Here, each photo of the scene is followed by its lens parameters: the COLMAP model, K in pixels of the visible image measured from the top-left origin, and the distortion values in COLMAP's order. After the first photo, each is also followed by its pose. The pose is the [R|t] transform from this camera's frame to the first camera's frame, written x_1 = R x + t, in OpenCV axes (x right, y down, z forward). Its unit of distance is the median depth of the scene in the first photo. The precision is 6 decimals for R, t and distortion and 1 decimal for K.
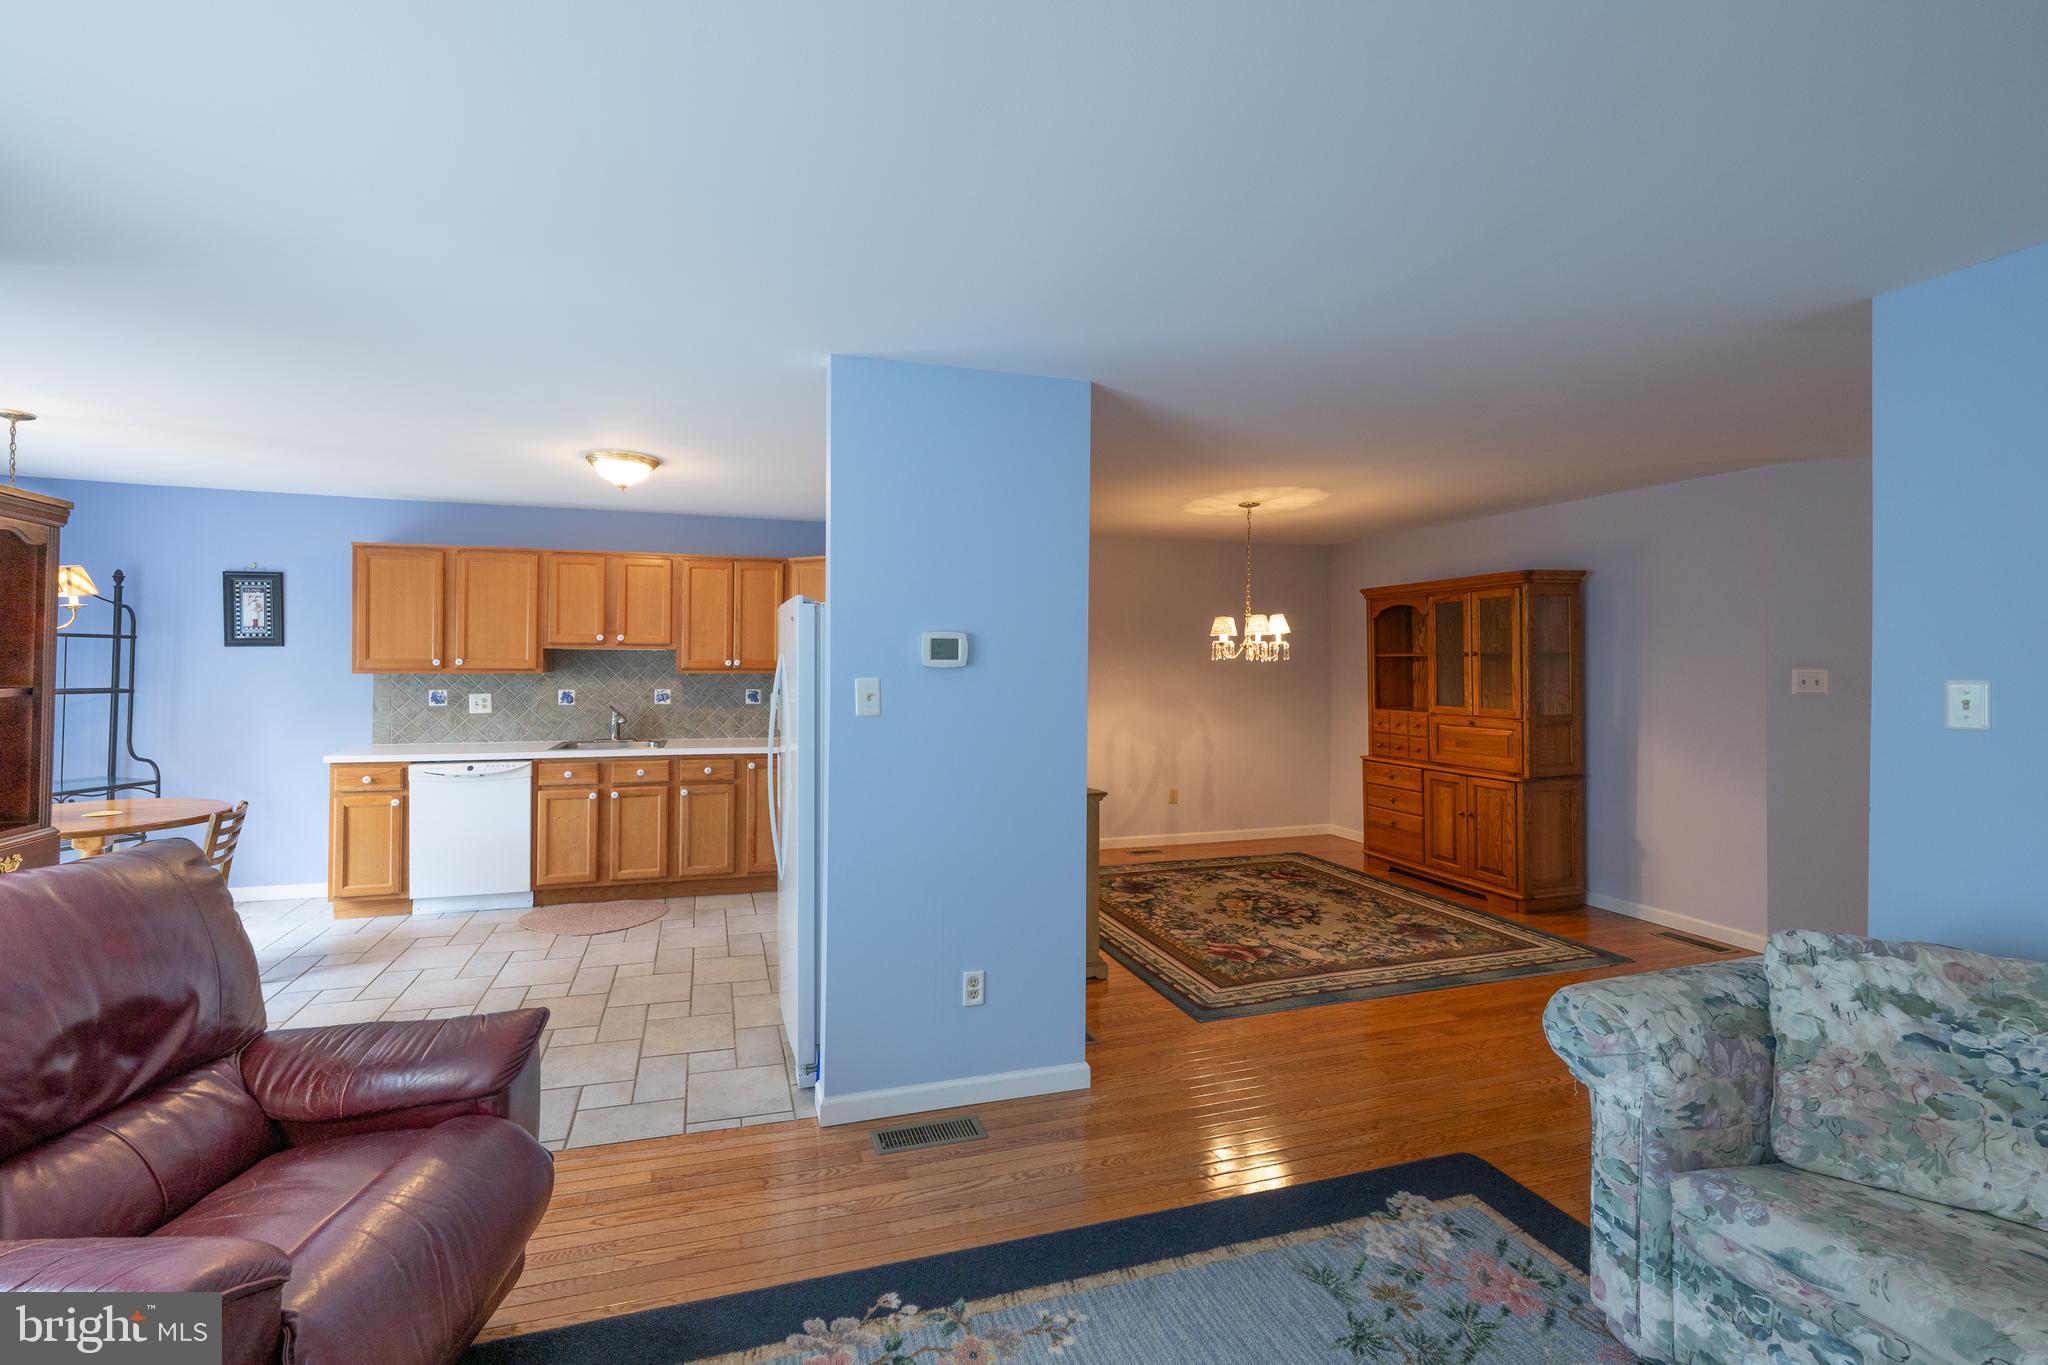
lens RADIAL K [[835.4, 0, 957.0], [0, 835.4, 663.2], [0, 0, 1]] dist [0.003216, 0.000200]
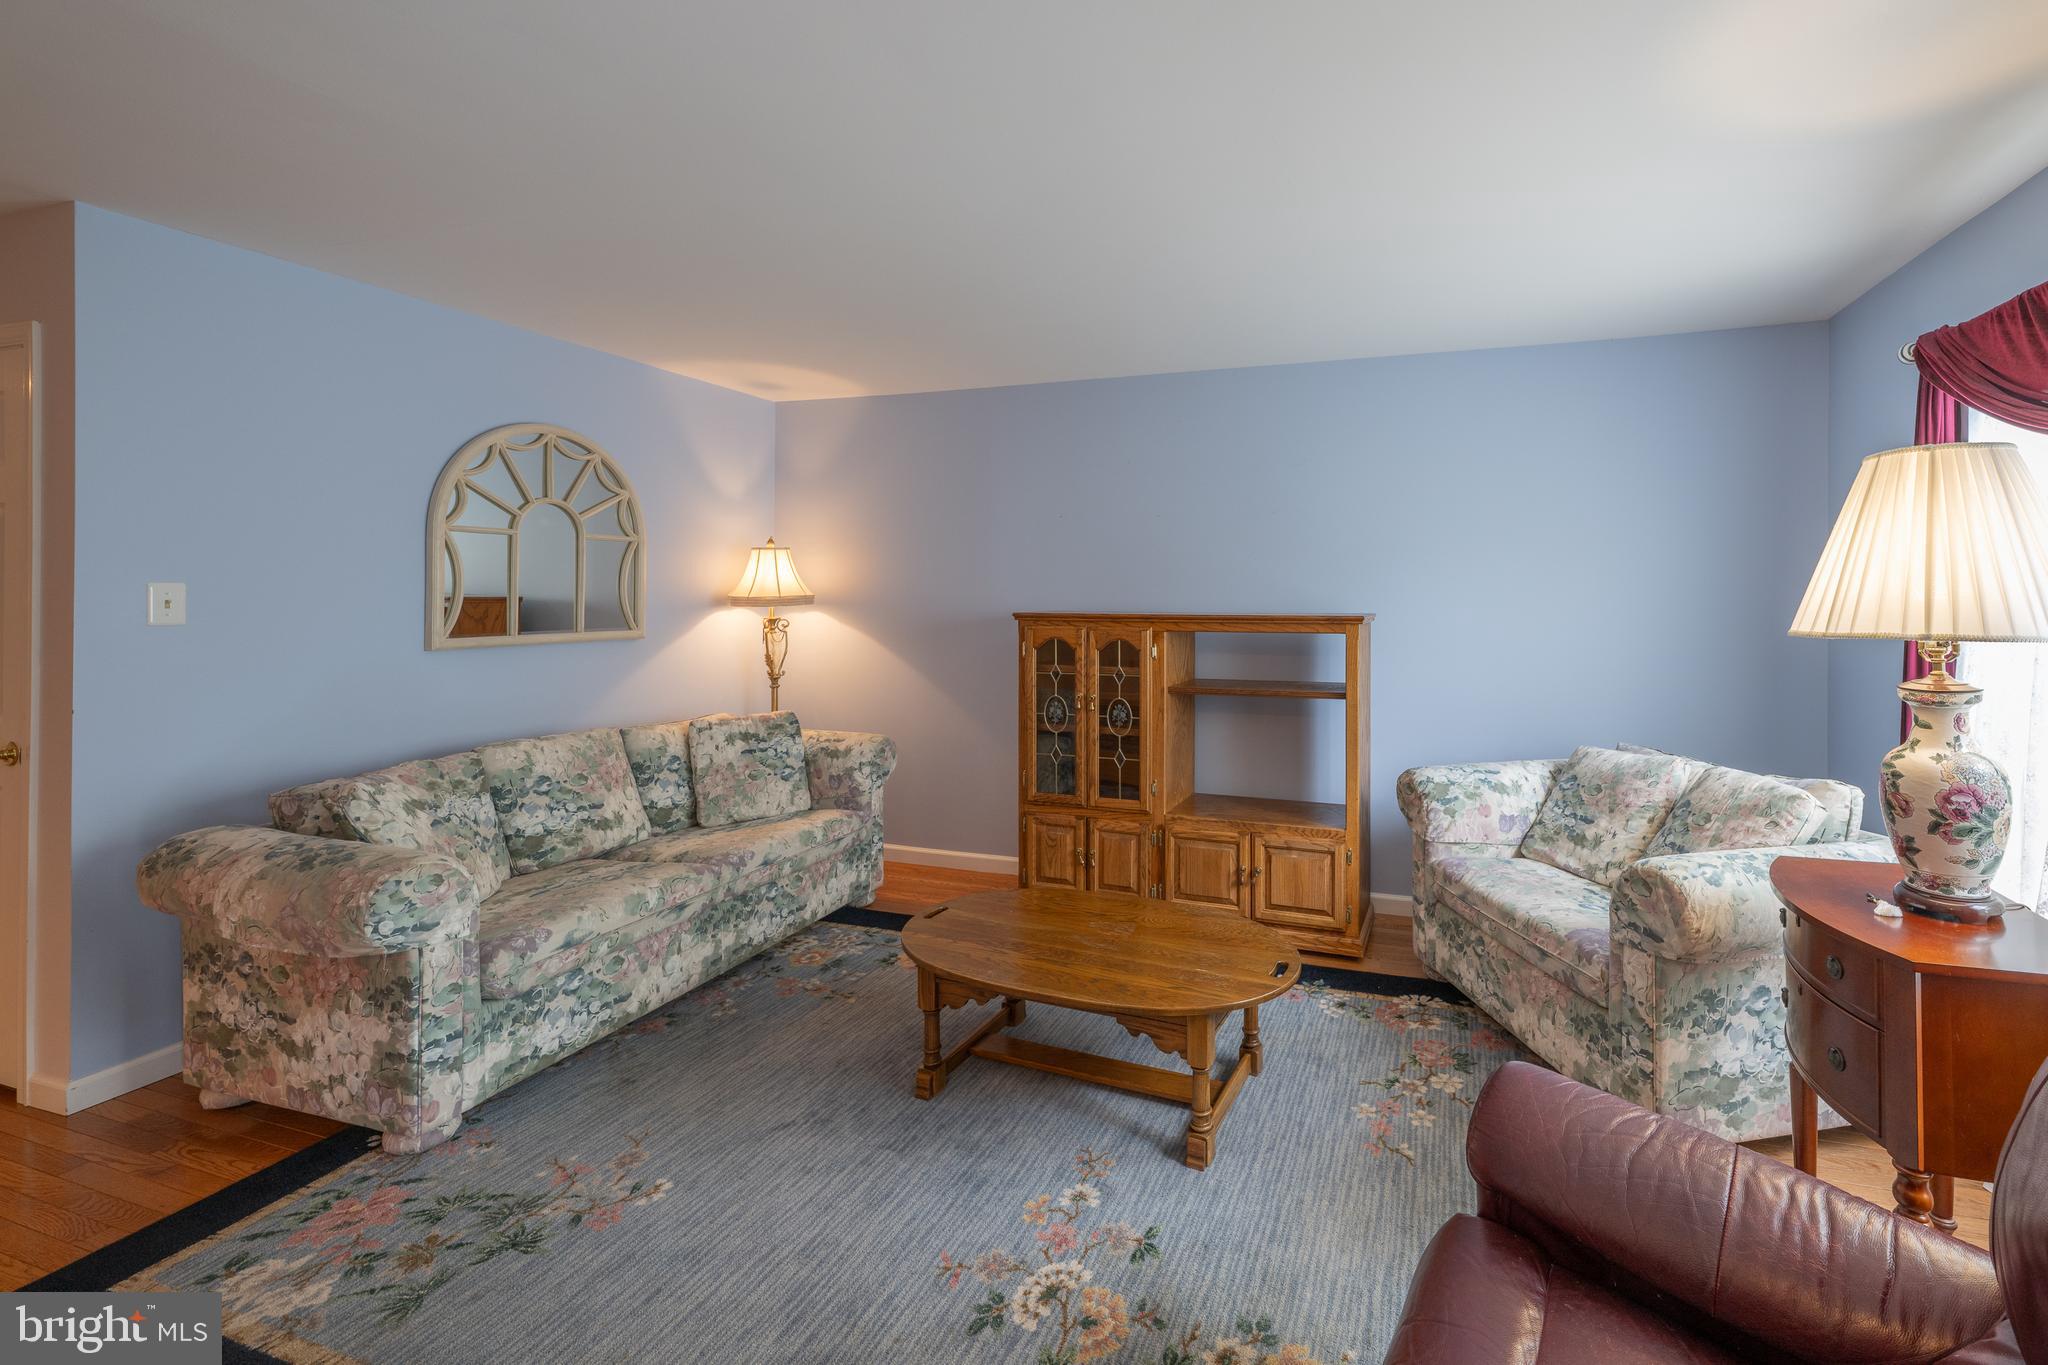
lens RADIAL K [[879.1, 0, 1180.4], [0, 879.1, 590.5], [0, 0, 1]] dist [0.003122, -0.001343]
pose [[-0.841861, -0.005486, 0.539667, -0.309030], [-0.011317, 0.999908, -0.007489, 0.011254], [-0.539576, -0.012412, -0.841845, 0.608357]]
